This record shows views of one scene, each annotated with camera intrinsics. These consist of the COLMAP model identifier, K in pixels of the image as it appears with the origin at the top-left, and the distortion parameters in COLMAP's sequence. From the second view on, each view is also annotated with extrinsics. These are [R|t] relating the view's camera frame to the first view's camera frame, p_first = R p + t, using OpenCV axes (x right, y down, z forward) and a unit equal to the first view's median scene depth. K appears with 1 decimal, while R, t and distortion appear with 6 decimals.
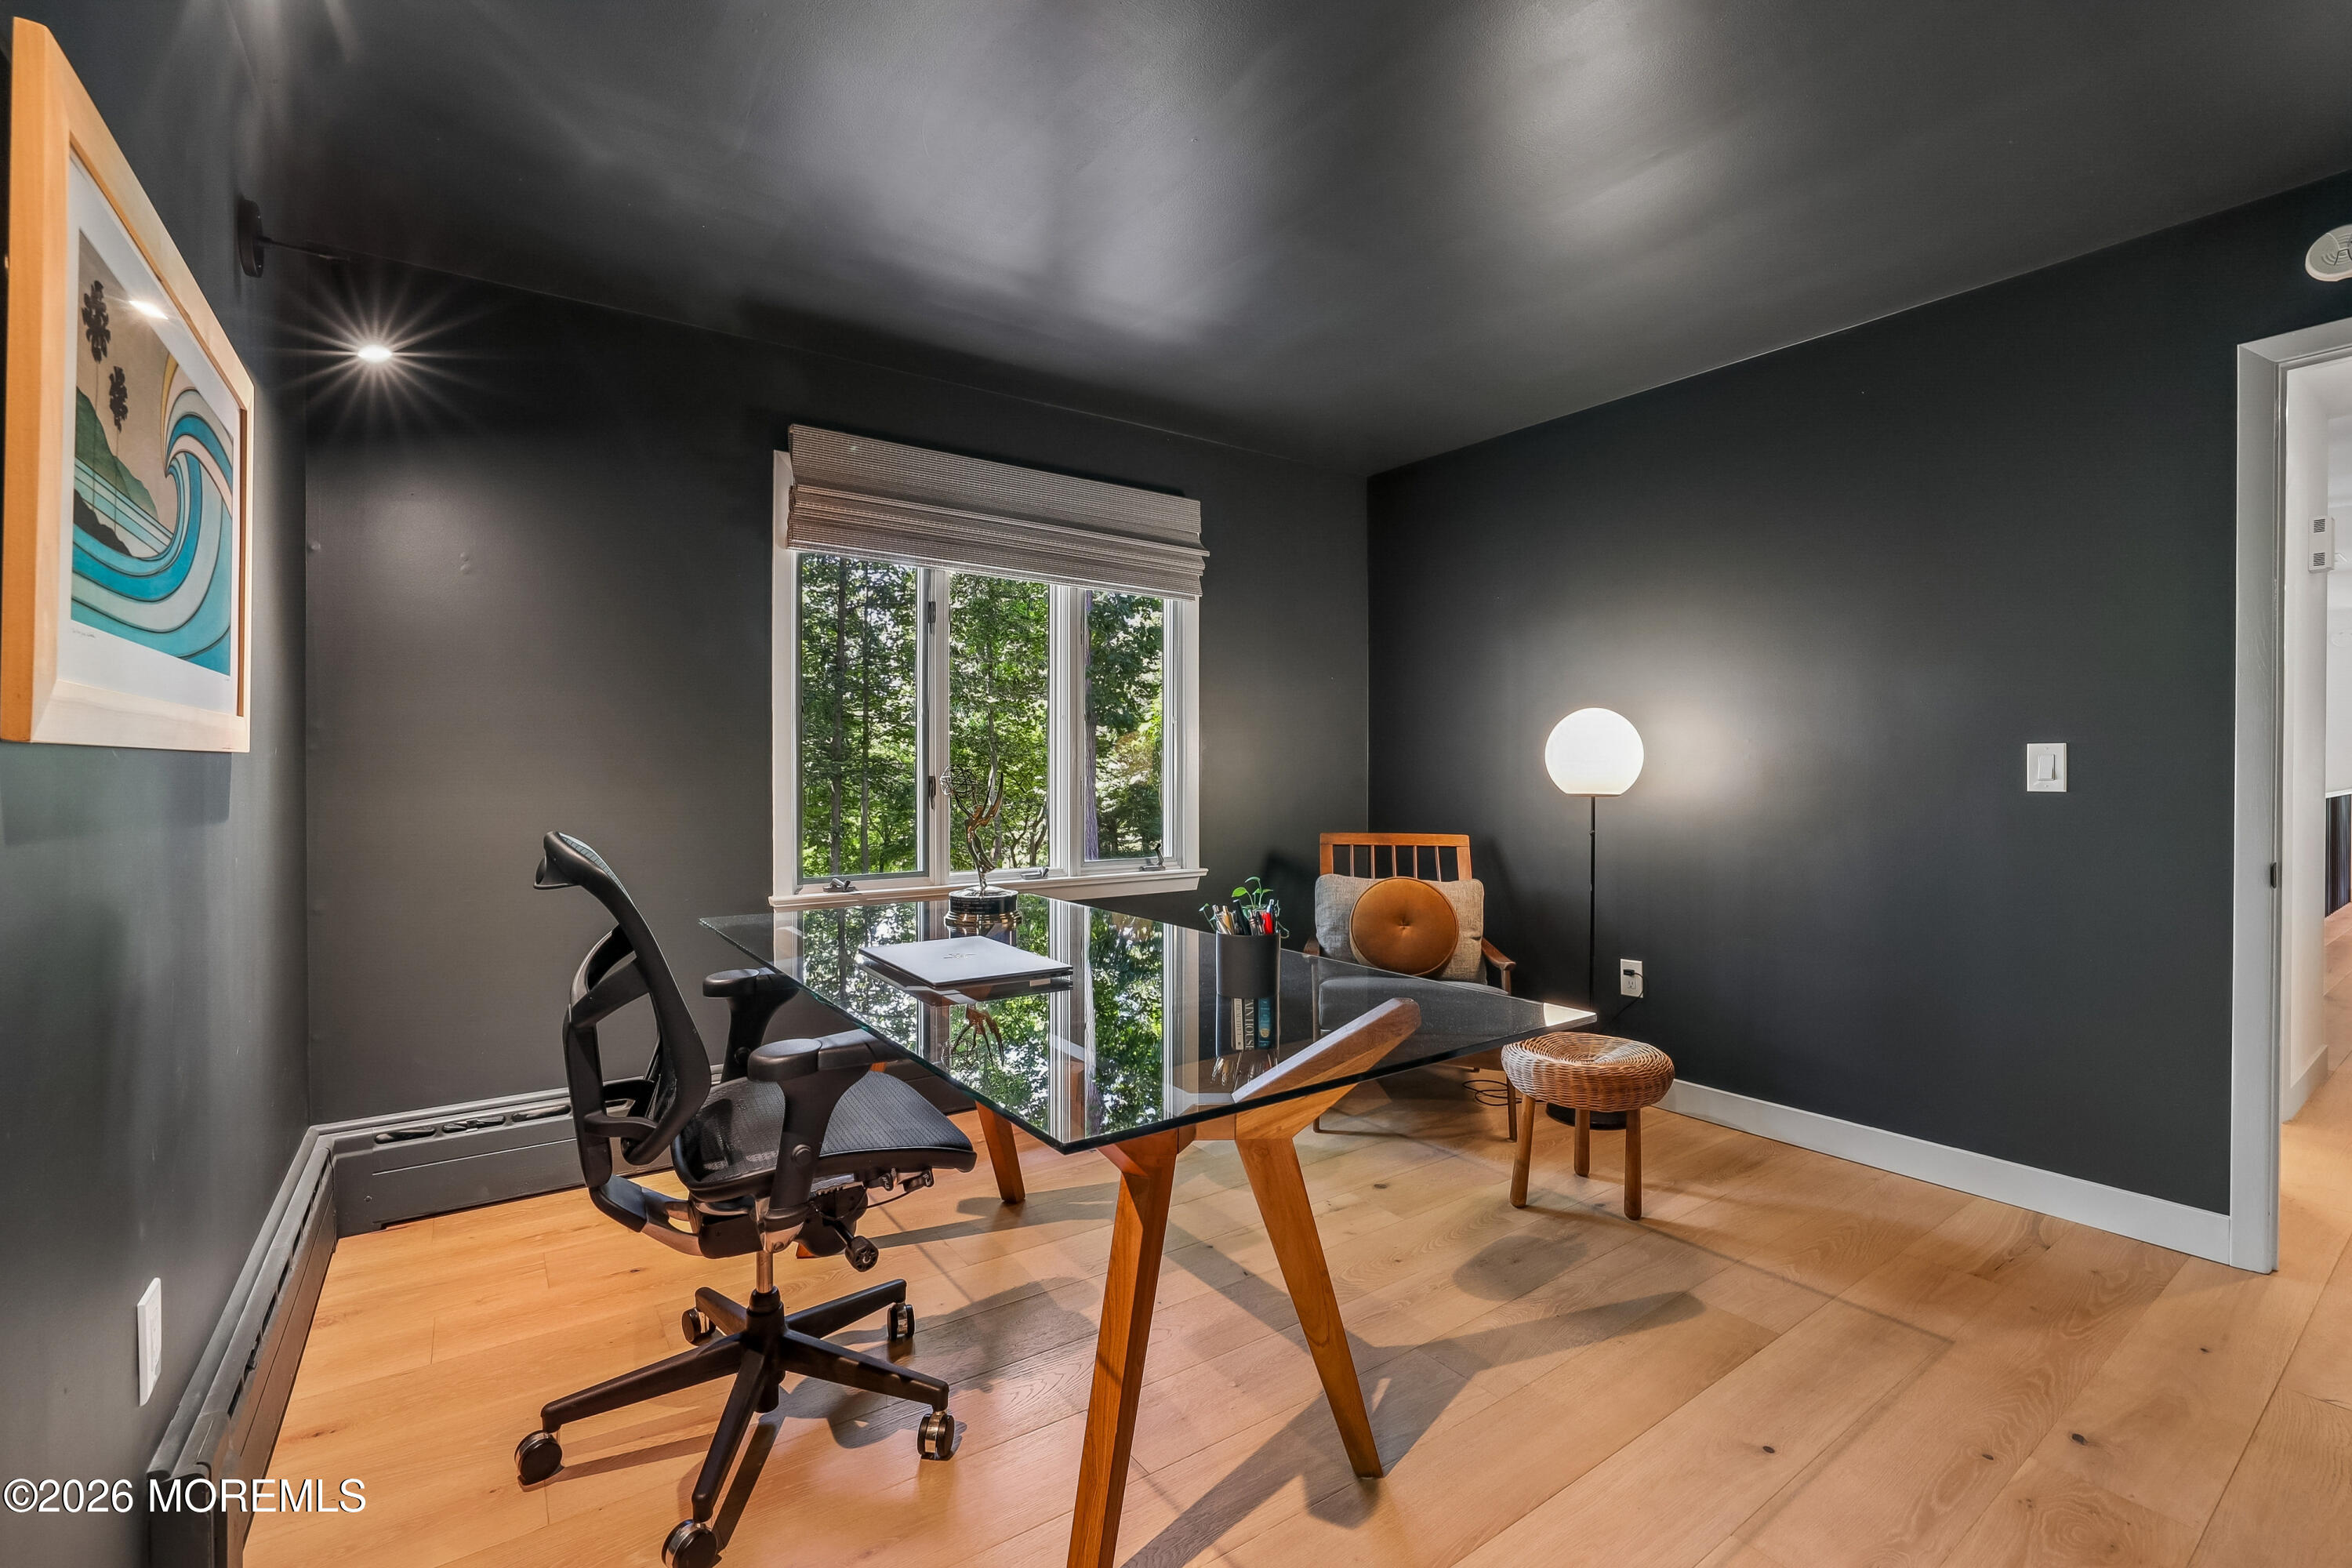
lens RADIAL K [[1015.5, 0, 1163.1], [0, 1015.5, 766.3], [0, 0, 1]] dist [-0.060281, 0.014400]
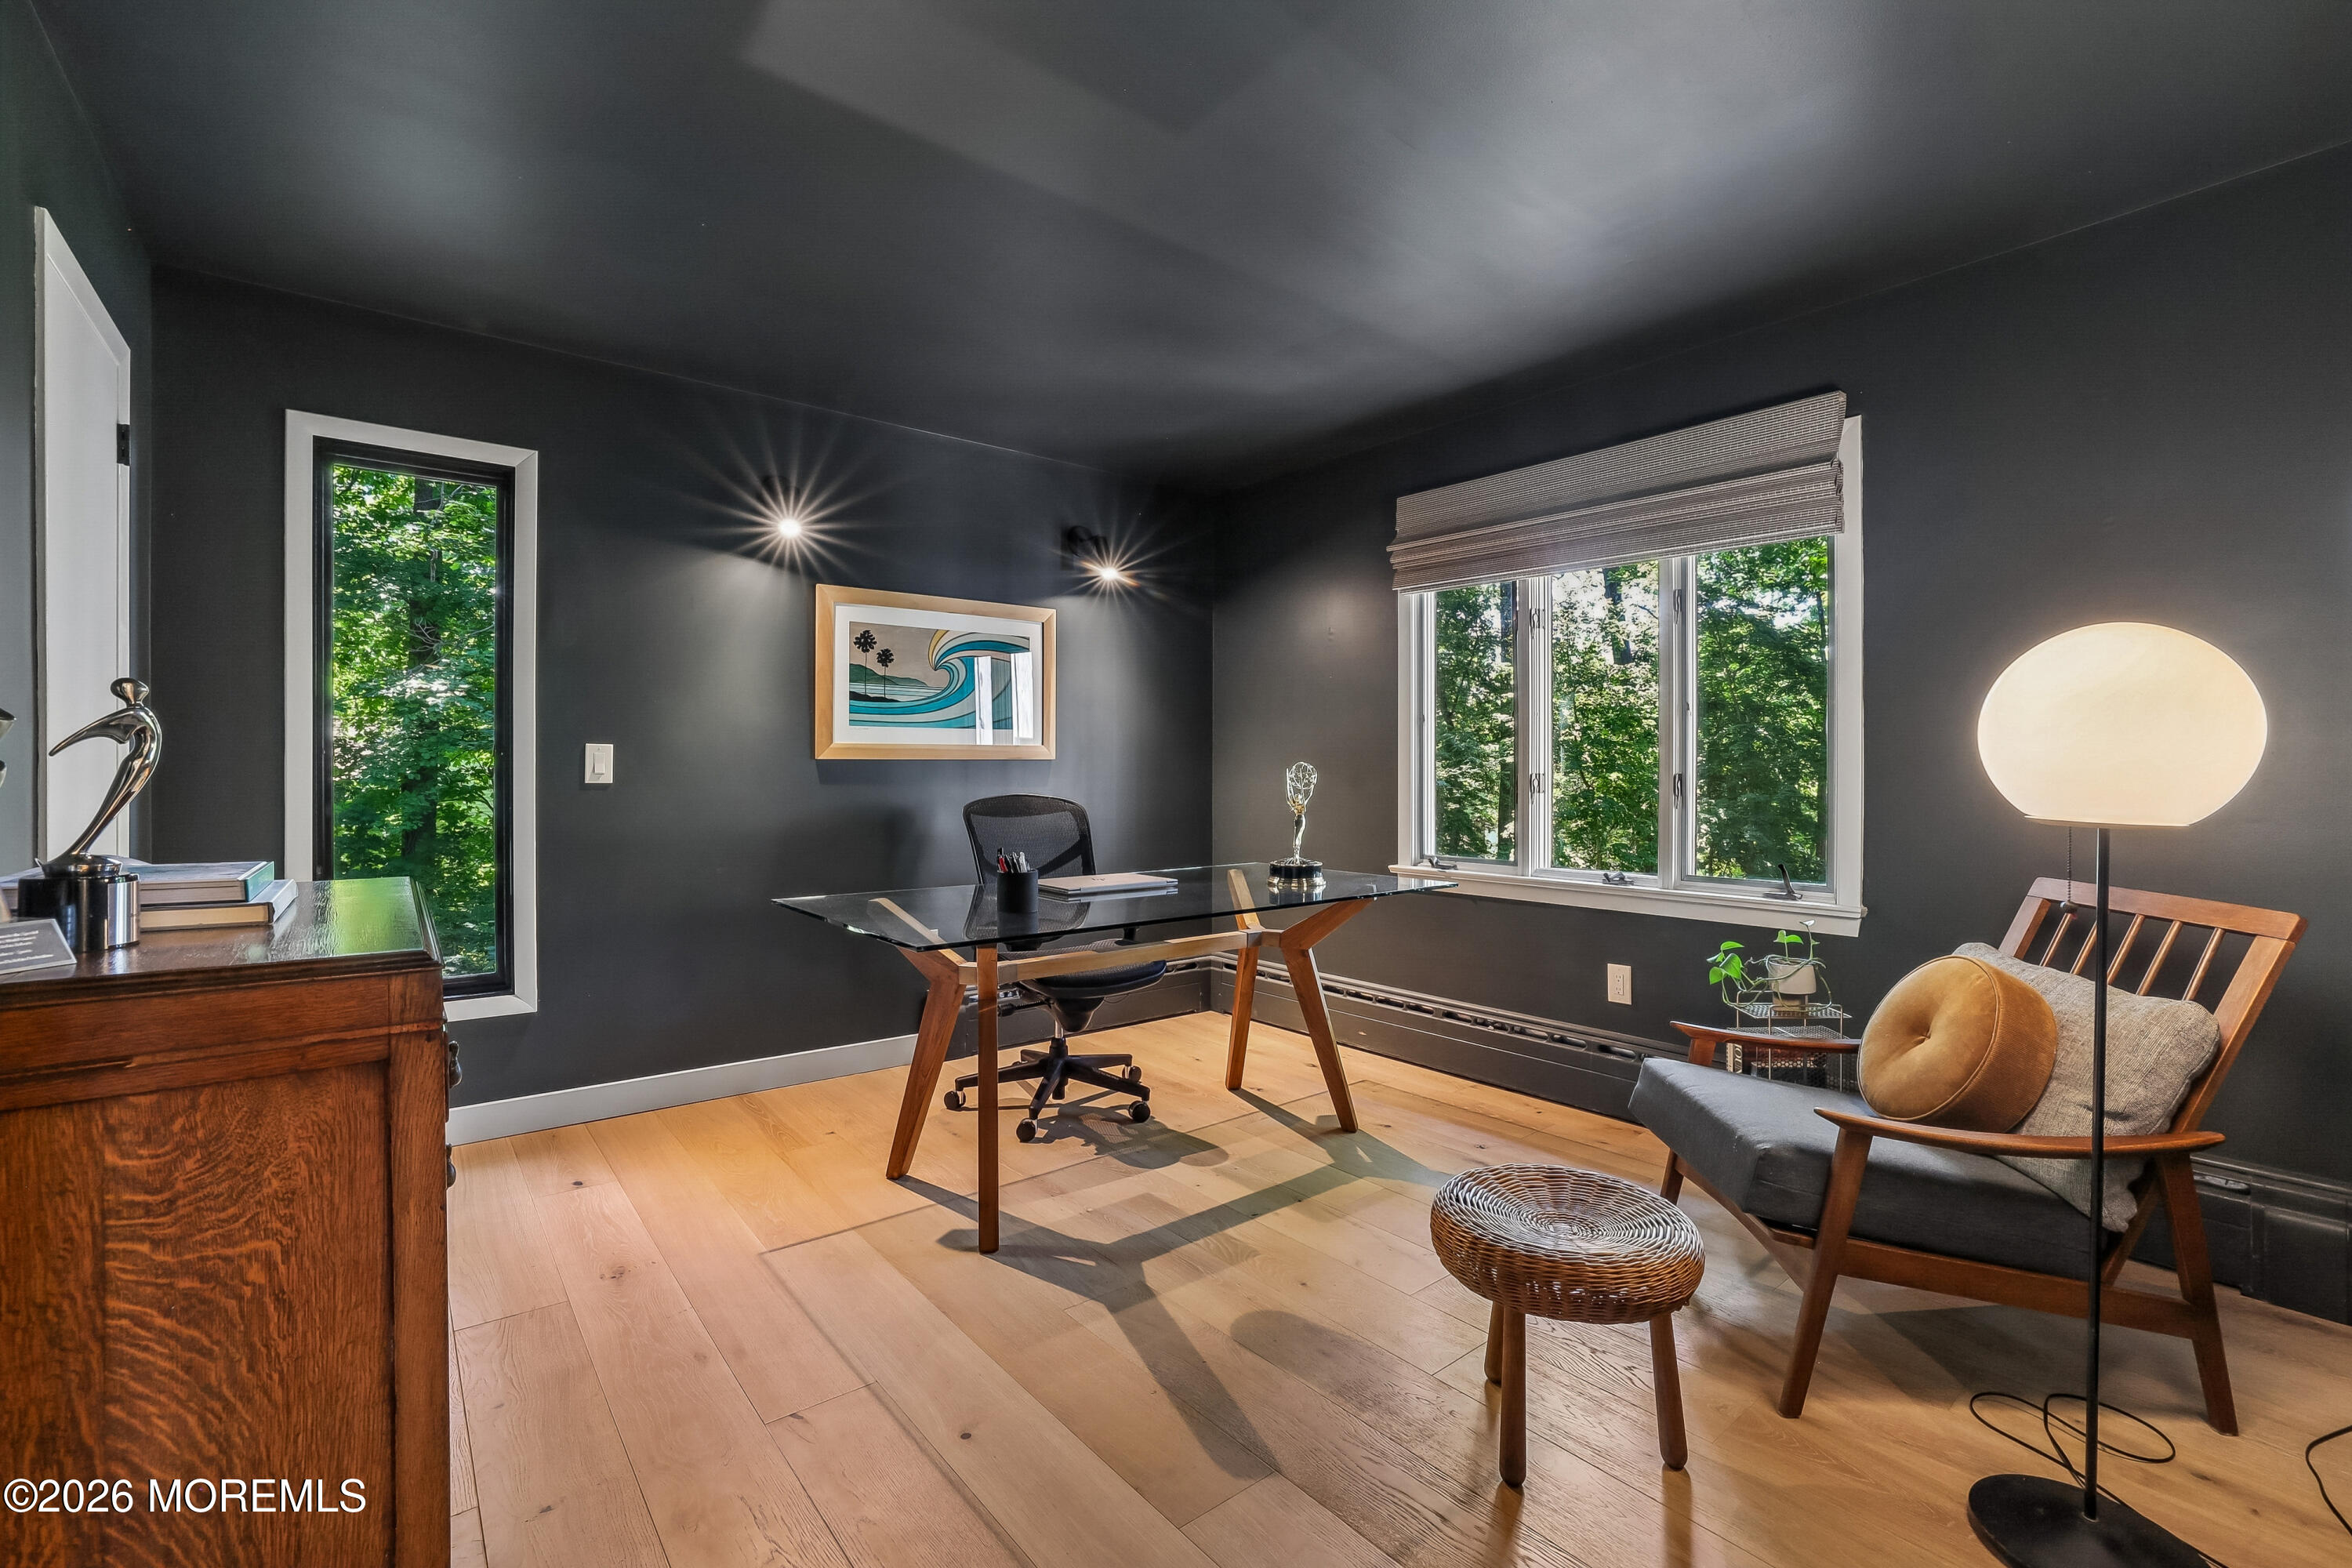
lens RADIAL K [[1015.5, 0, 1163.1], [0, 1015.5, 766.3], [0, 0, 1]] dist [-0.060281, 0.014400]
pose [[0.073572, 0.000742, -0.997290, 1.373428], [0.002412, 0.999997, 0.000922, 0.000199], [0.997287, -0.002473, 0.073570, 0.931666]]
